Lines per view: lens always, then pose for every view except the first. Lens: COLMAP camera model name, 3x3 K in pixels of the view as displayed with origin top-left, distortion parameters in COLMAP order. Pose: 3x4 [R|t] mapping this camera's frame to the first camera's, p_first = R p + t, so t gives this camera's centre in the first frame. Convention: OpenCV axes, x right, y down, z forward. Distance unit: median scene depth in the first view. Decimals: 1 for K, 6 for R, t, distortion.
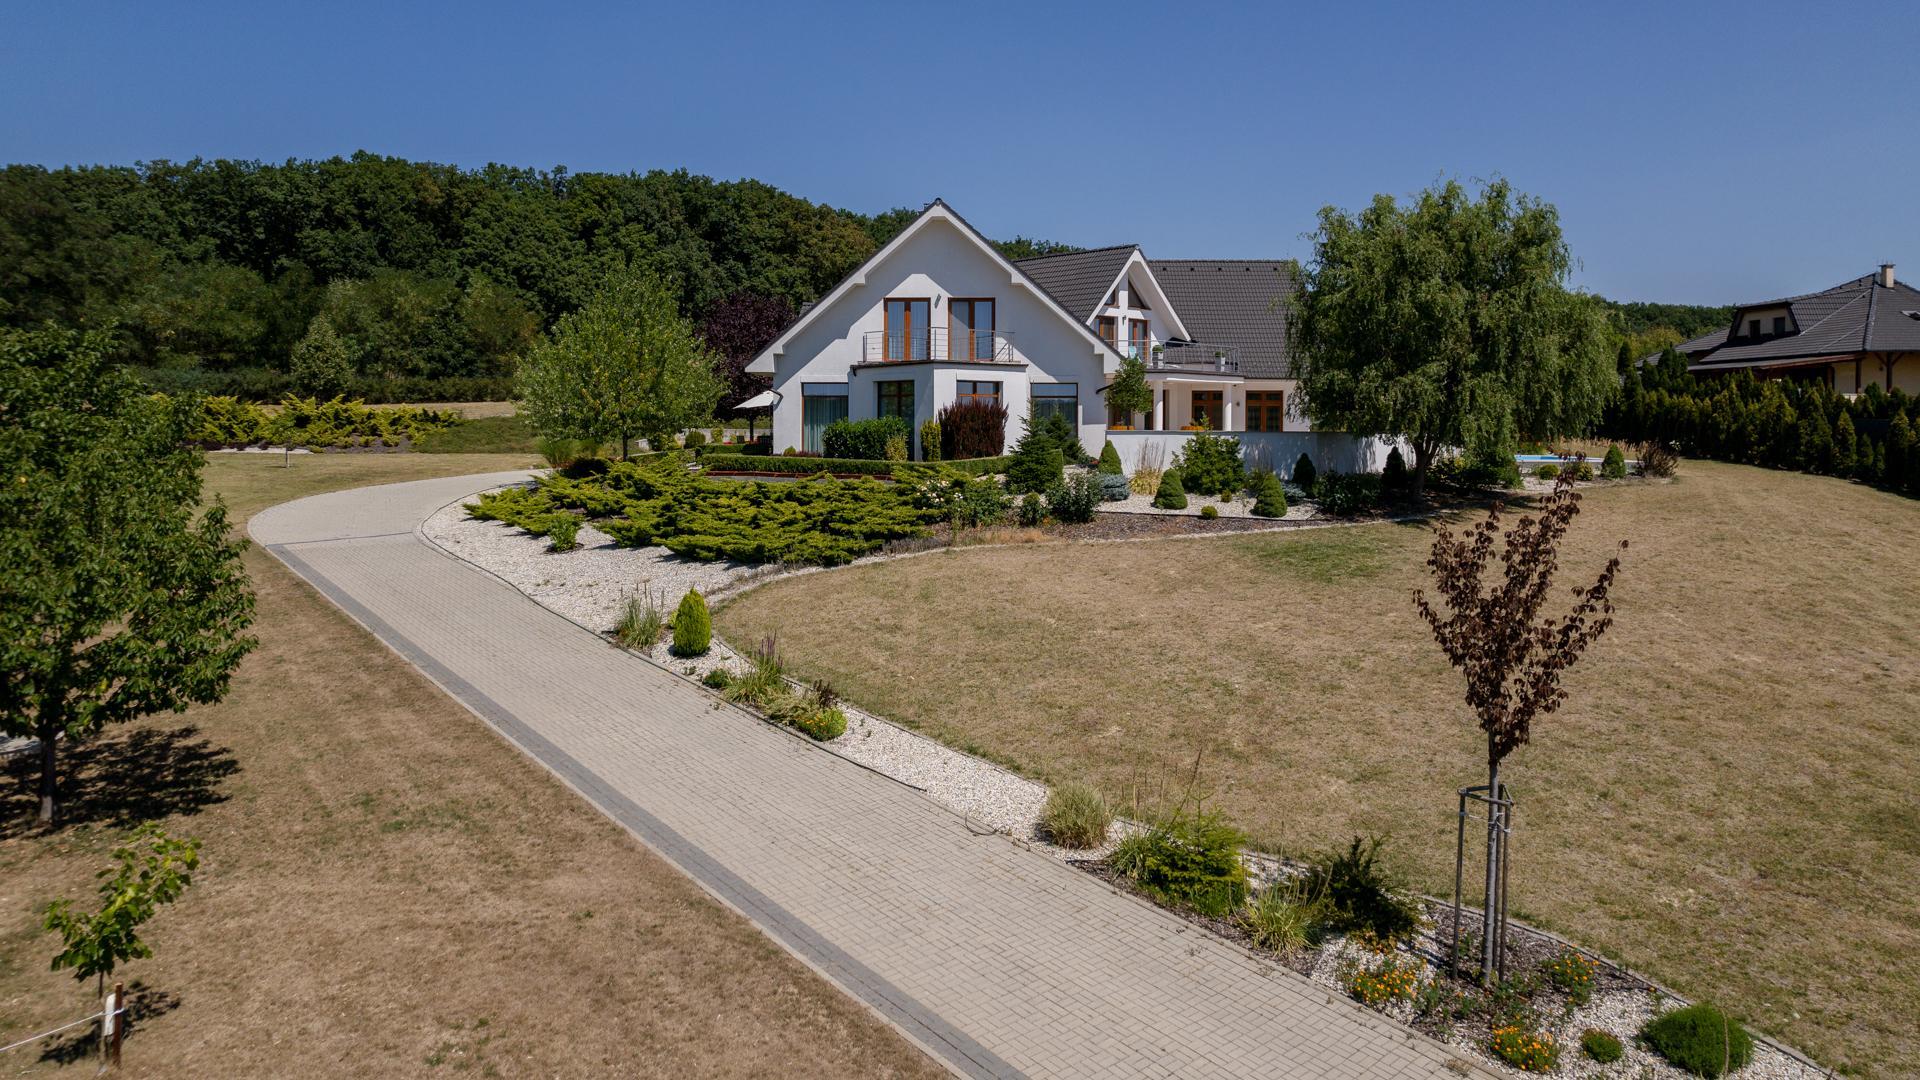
lens RADIAL K [[1227.7, 0, 981.1], [0, 1227.7, 458.0], [0, 0, 1]] dist [-0.072384, 0.062759]
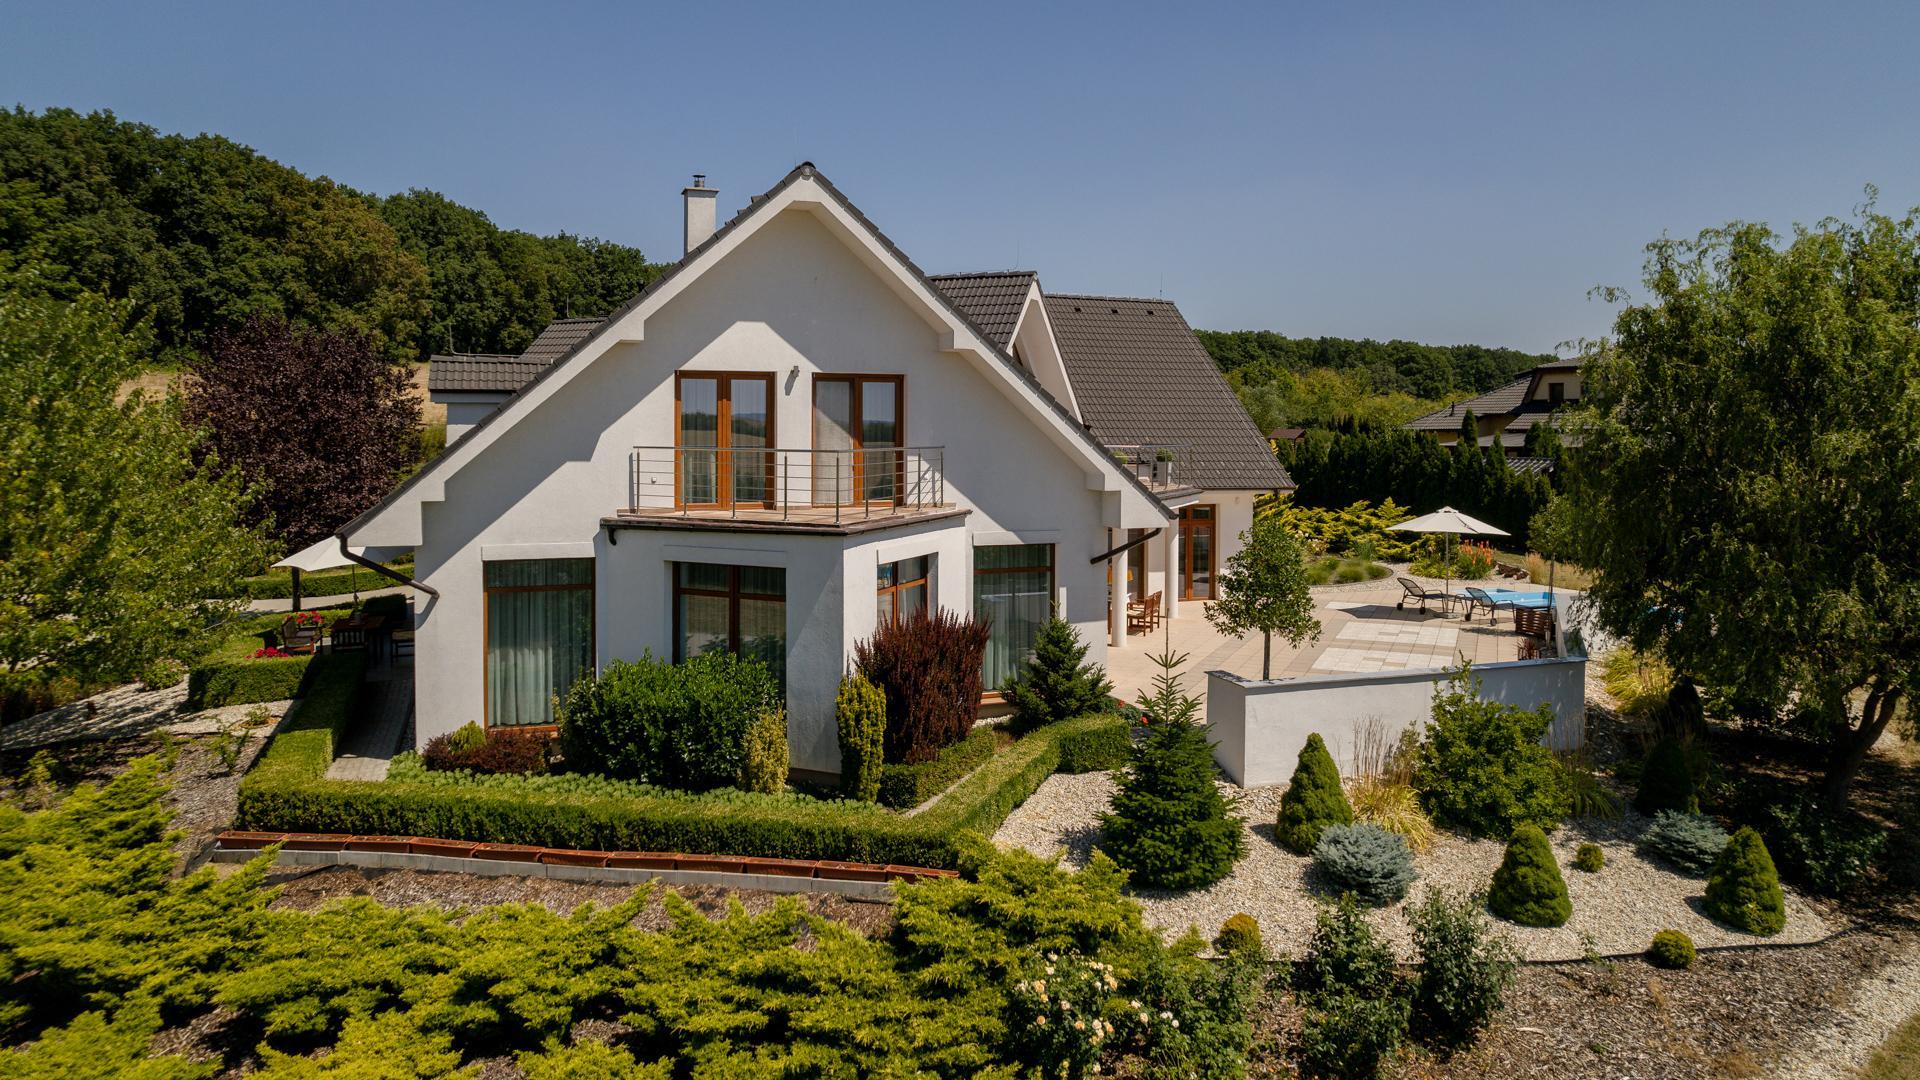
lens RADIAL K [[1227.7, 0, 977.7], [0, 1227.7, 463.3], [0, 0, 1]] dist [-0.072384, 0.062759]
pose [[0.924711, -0.007950, 0.380588, -0.088897], [0.007615, 0.999968, 0.002386, -0.057483], [-0.380595, 0.000691, 0.924742, 0.318865]]
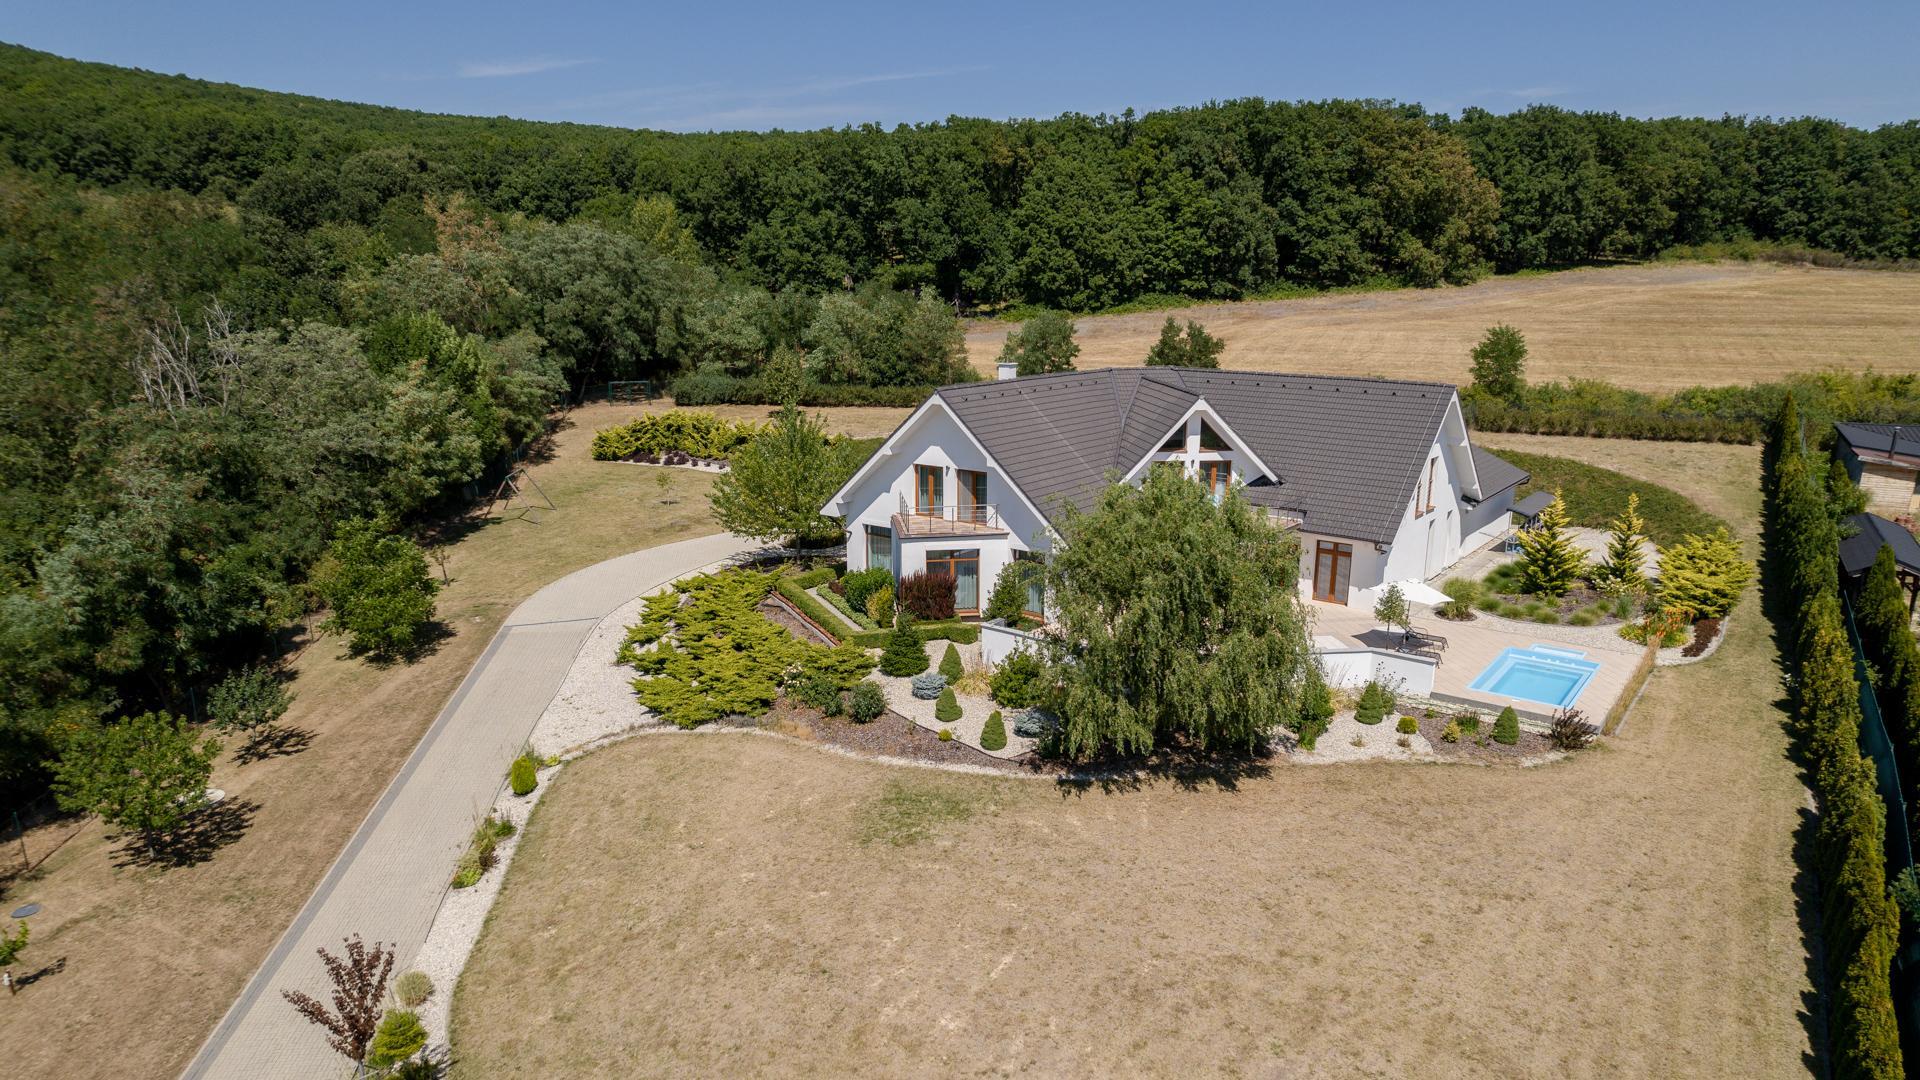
lens RADIAL K [[1213.4, 0, 984.6], [0, 1213.4, 659.9], [0, 0, 1]] dist [-0.064264, 0.050685]
pose [[0.821106, 0.181992, -0.540984, 0.396490], [-0.020385, 0.956551, 0.290852, -0.176306], [0.570412, -0.227792, 0.789140, 0.028469]]
